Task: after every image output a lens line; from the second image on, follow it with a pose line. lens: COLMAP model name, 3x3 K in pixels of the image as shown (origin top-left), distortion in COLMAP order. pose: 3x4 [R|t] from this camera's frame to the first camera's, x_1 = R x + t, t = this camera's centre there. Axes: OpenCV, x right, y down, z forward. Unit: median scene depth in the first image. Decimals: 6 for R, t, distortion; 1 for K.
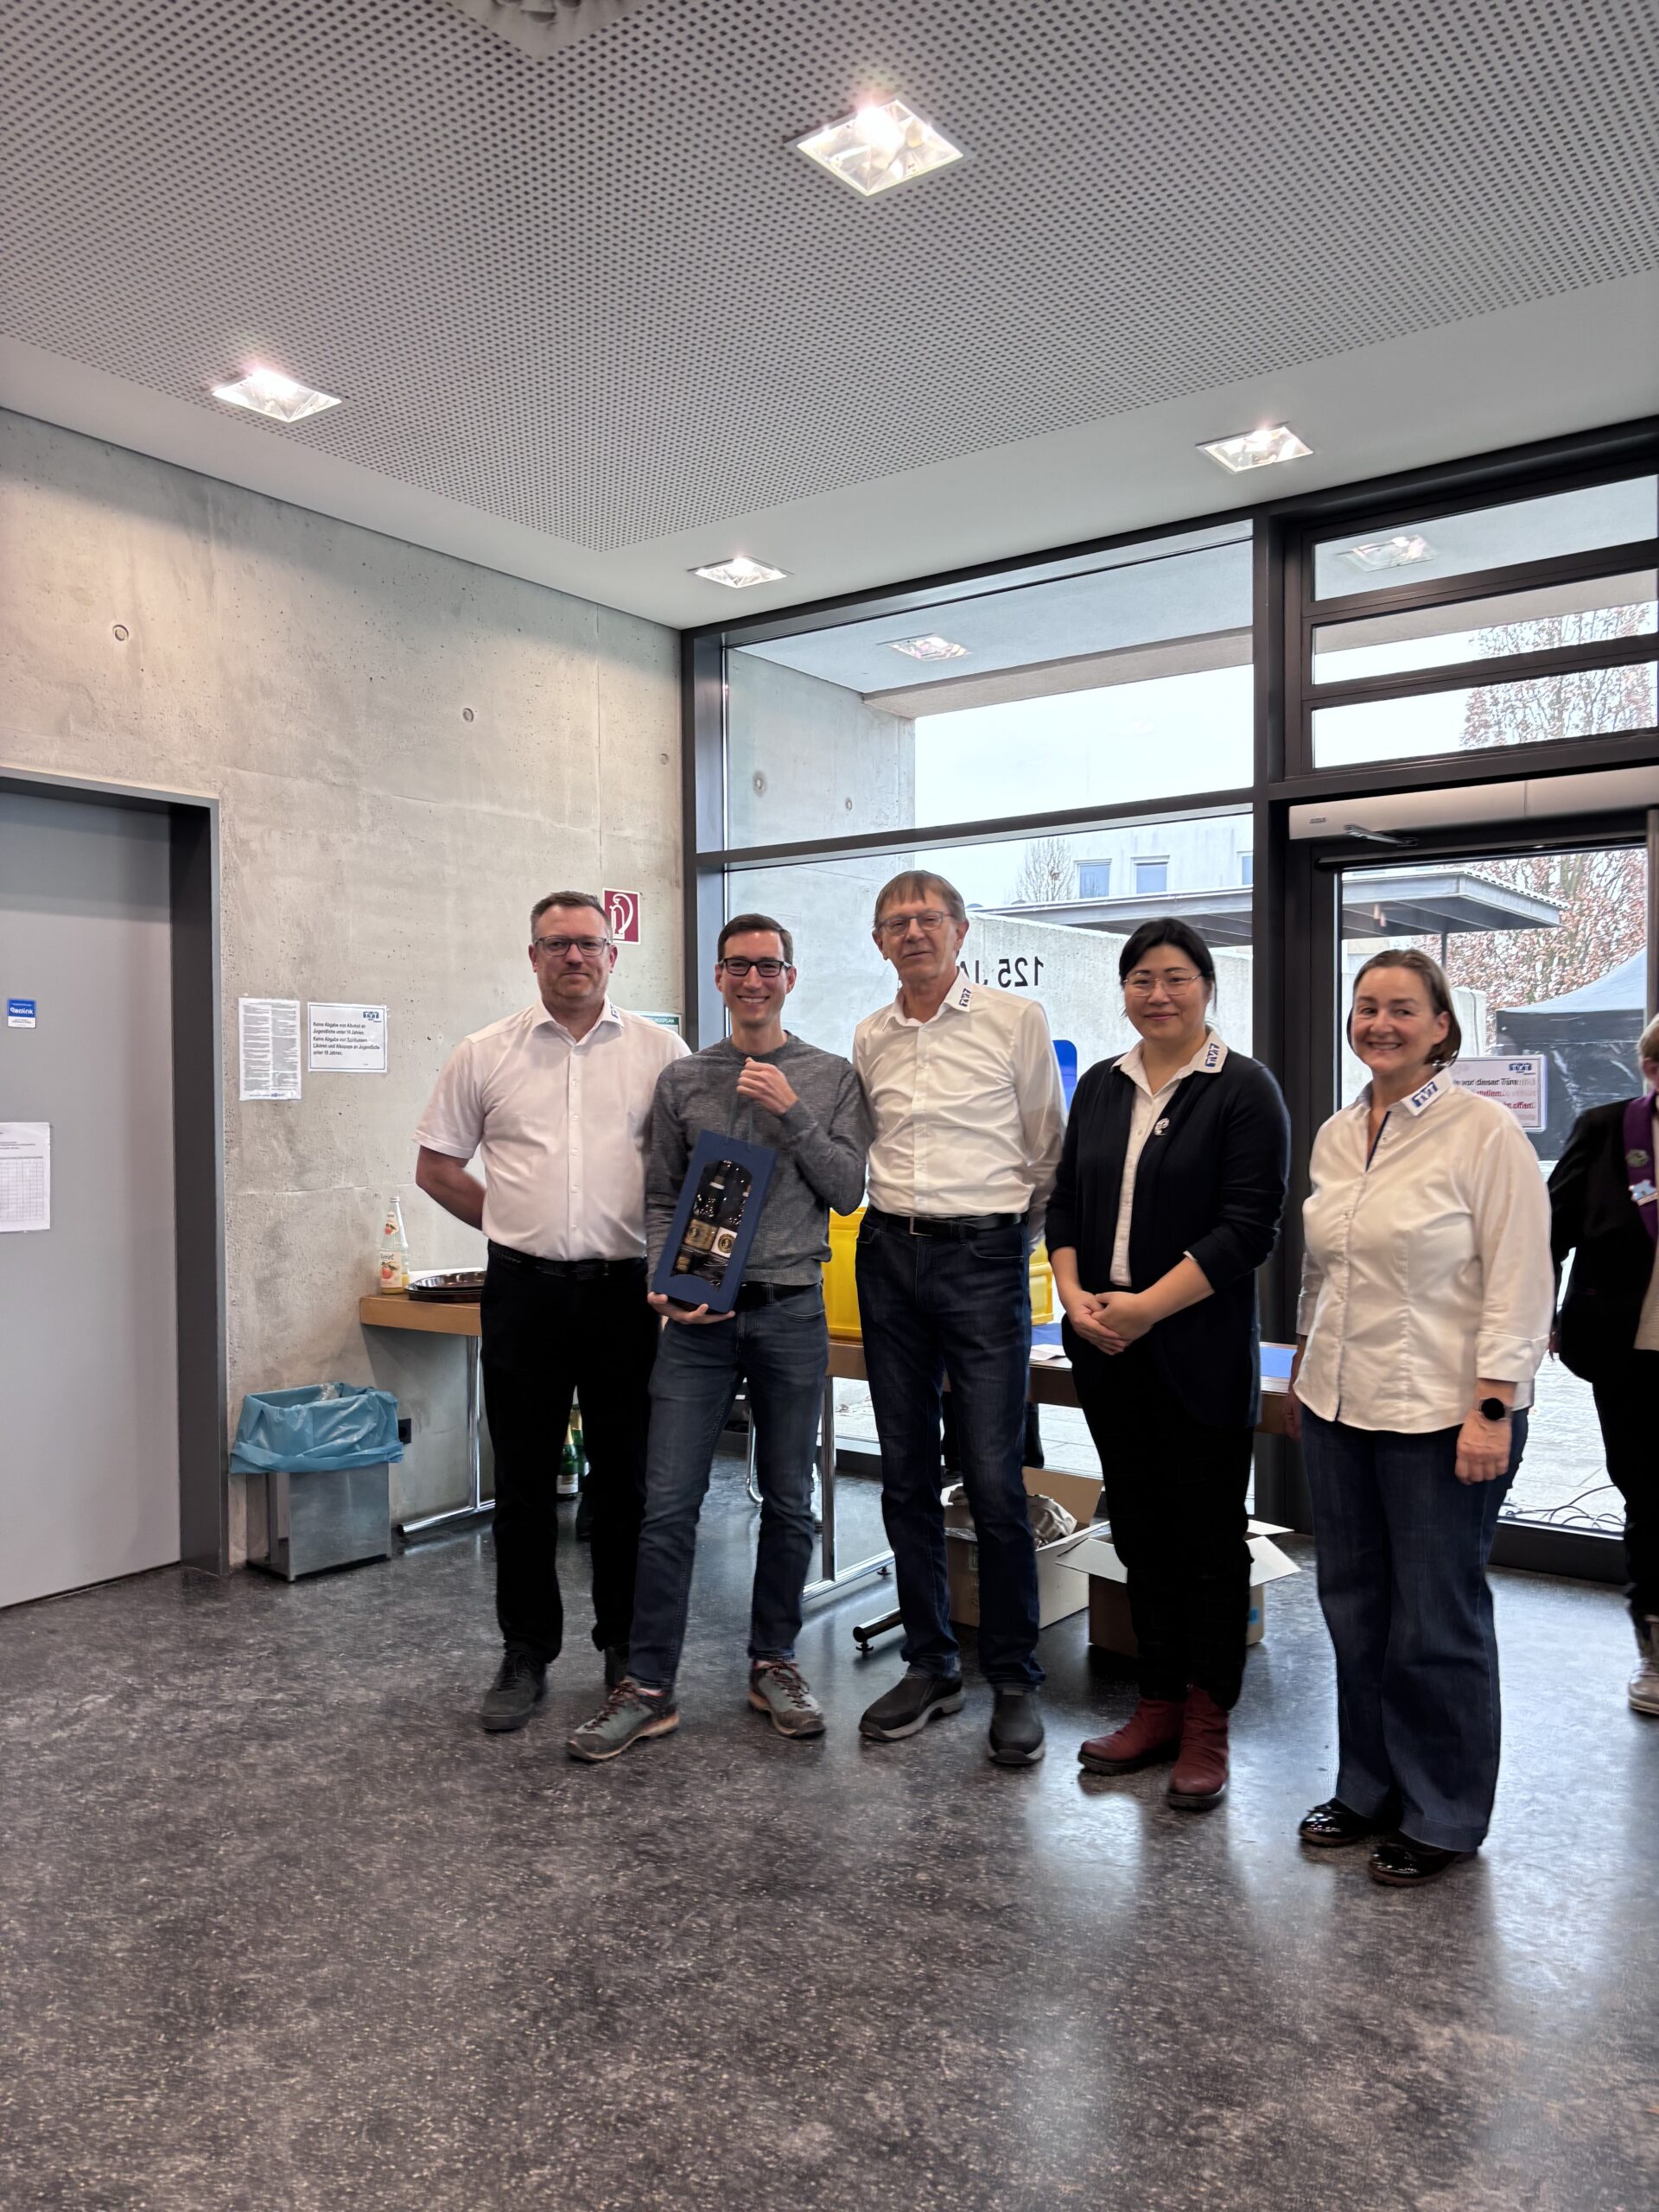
lens RADIAL K [[1674.2, 0, 831.2], [0, 1674.2, 1126.7], [0, 0, 1]] dist [0.046295, -0.051480]
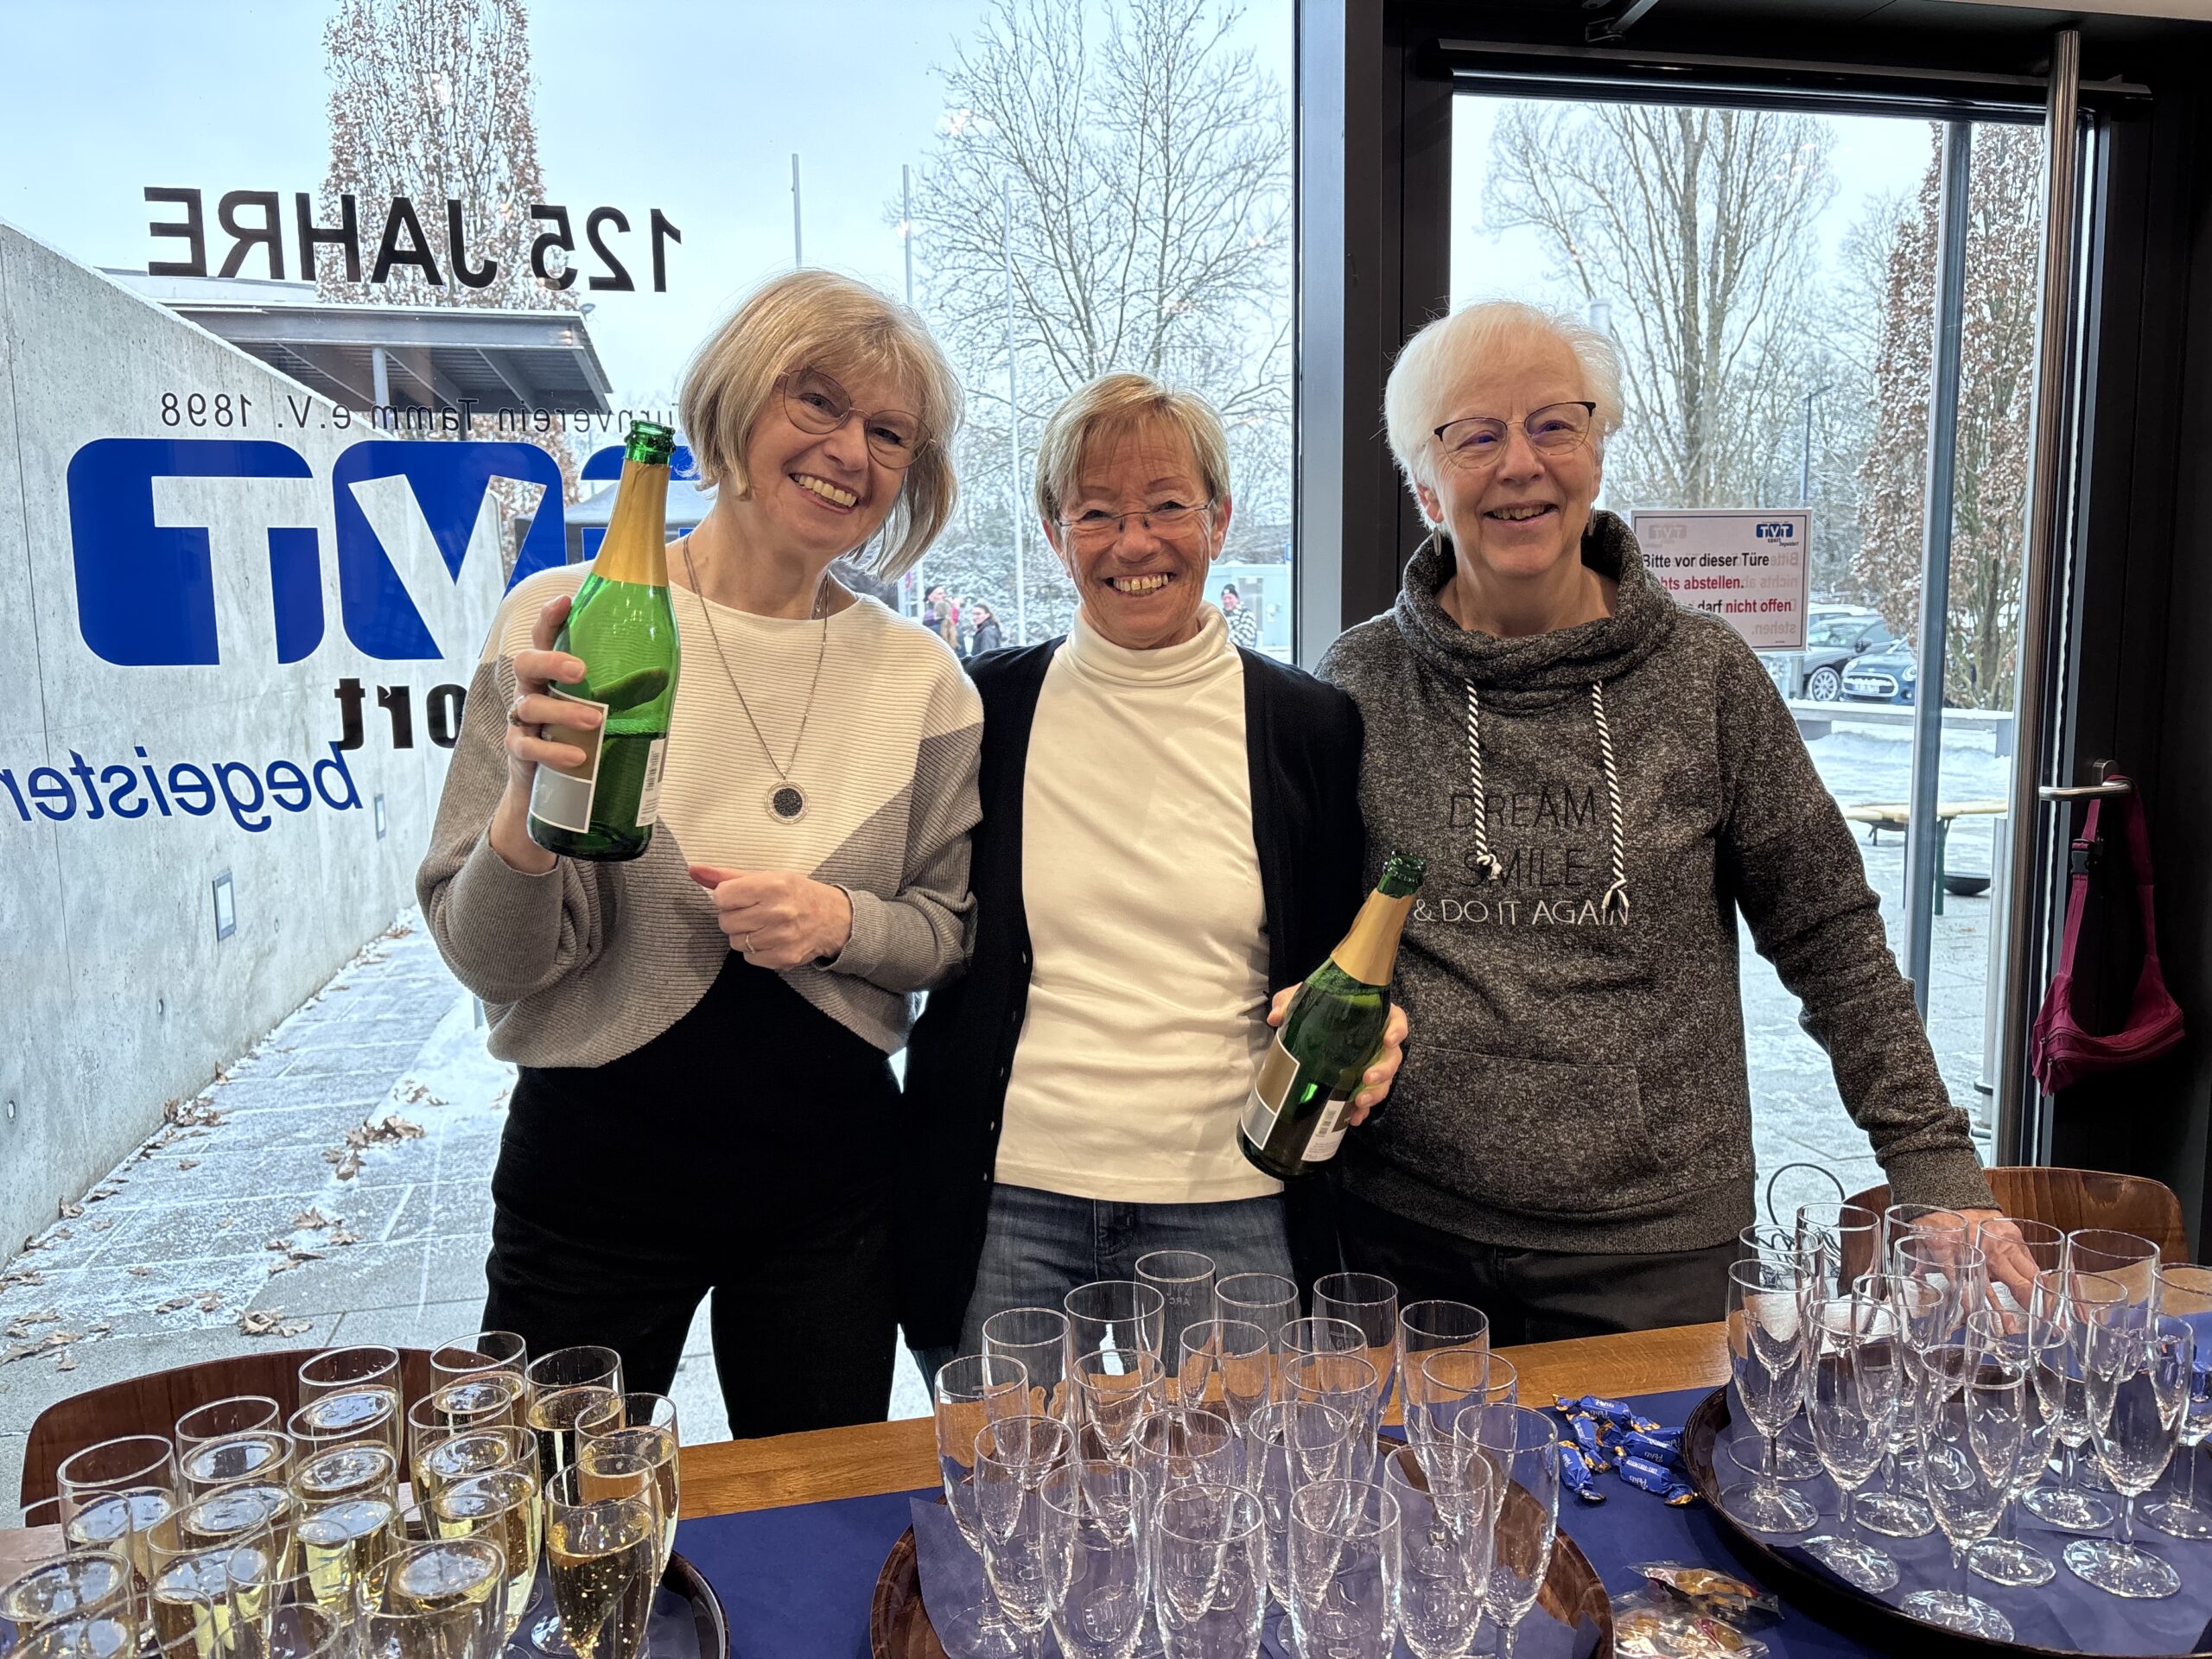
lens RADIAL K [[1674.2, 0, 1103.5], [0, 1674.2, 813.0], [0, 0, 1]] dist [0.046295, -0.051480]
pose [[0.654651, -0.093959, 0.750069, -0.114485], [0.026169, 0.994467, 0.101734, -0.007198], [-0.755478, -0.046972, 0.653488, 0.789750]]
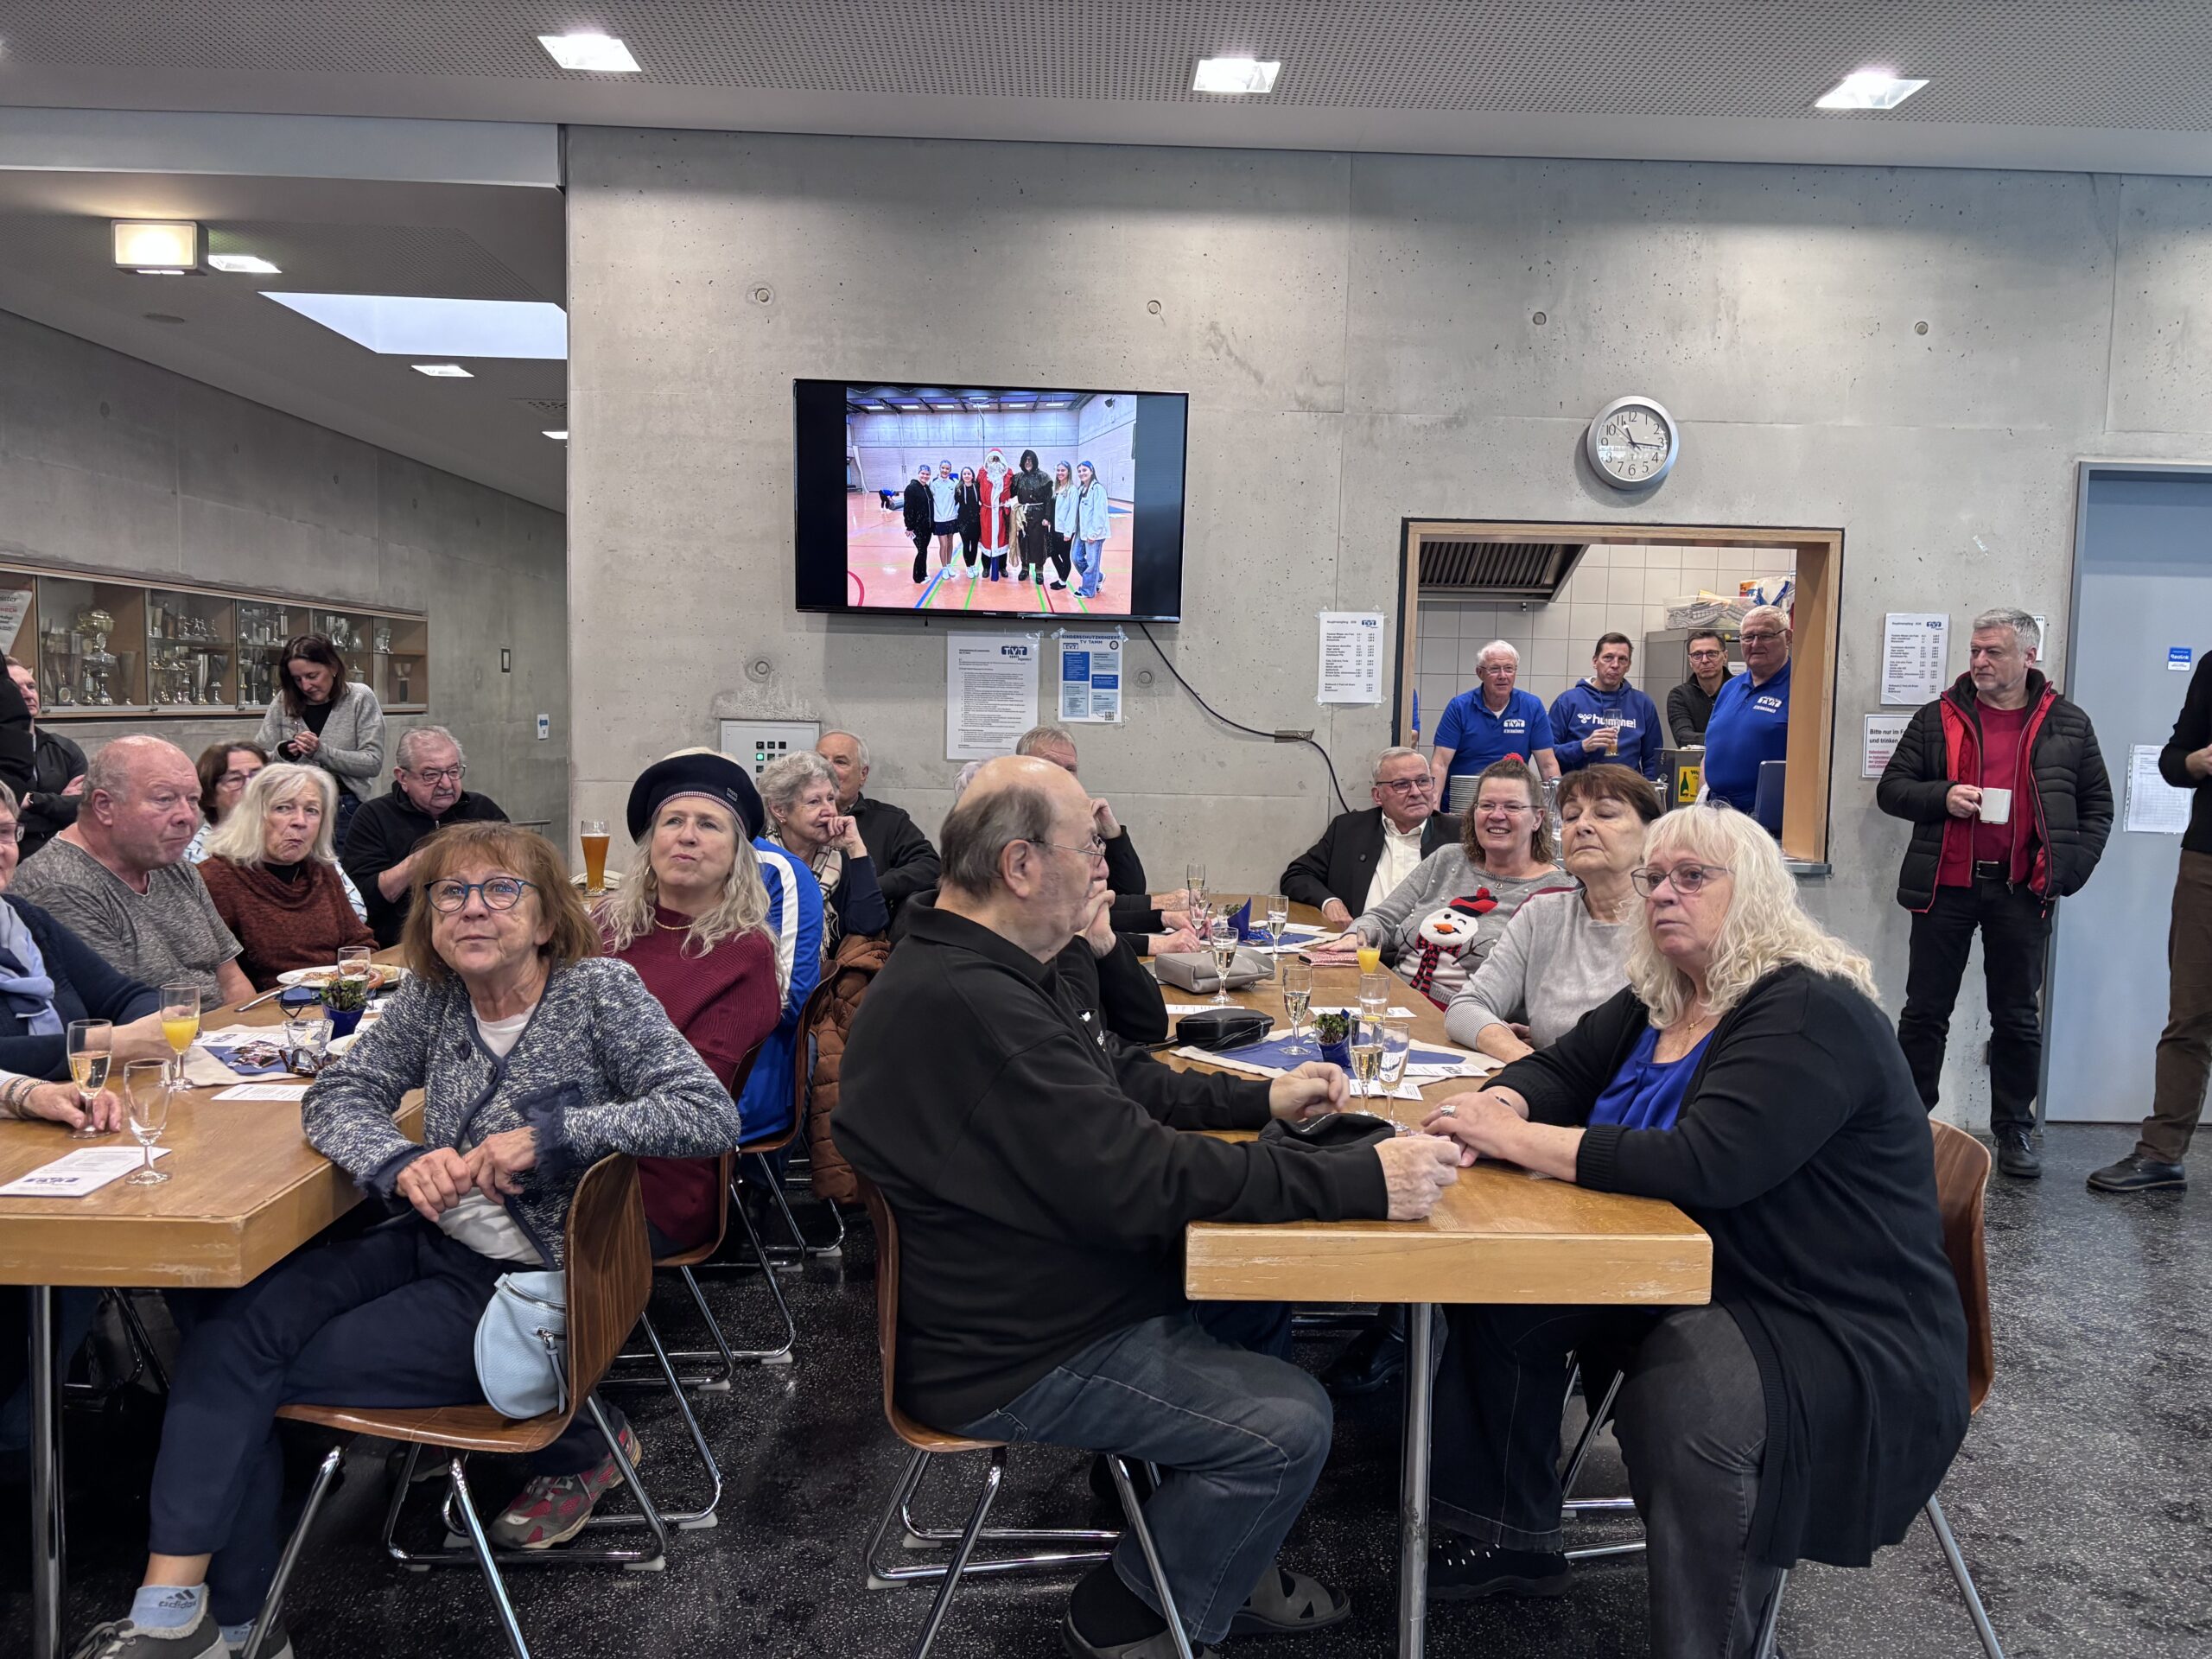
lens RADIAL K [[1674.2, 0, 1117.5], [0, 1674.2, 829.6], [0, 0, 1]] dist [0.046295, -0.051480]
pose [[0.609891, 0.078584, -0.788580, 0.034347], [-0.044421, 0.996897, 0.064988, 0.010976], [0.791240, -0.004606, 0.611489, -0.357642]]
